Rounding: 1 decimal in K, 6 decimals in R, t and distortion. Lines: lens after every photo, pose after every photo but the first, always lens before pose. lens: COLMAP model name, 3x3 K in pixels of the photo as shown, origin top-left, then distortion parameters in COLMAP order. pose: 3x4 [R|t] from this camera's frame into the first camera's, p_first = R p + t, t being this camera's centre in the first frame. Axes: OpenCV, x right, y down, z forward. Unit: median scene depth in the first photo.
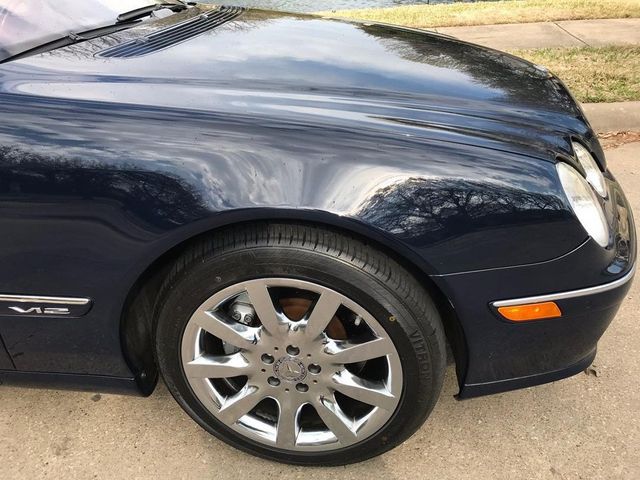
lens RADIAL K [[523.4, 0, 320.0], [0, 523.4, 240.0], [0, 0, 1]] dist [0.006653, -0.000195]
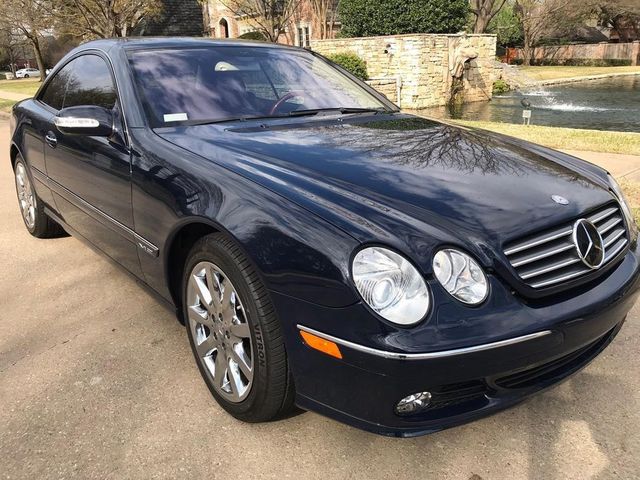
lens RADIAL K [[532.9, 0, 318.5], [0, 532.9, 233.1], [0, 0, 1]] dist [0.005034, -0.022463]
pose [[0.711065, 0.248714, -0.657669, 1.162561], [-0.366518, 0.929331, -0.044825, -0.060439], [0.600043, 0.272921, 0.751972, -0.102915]]
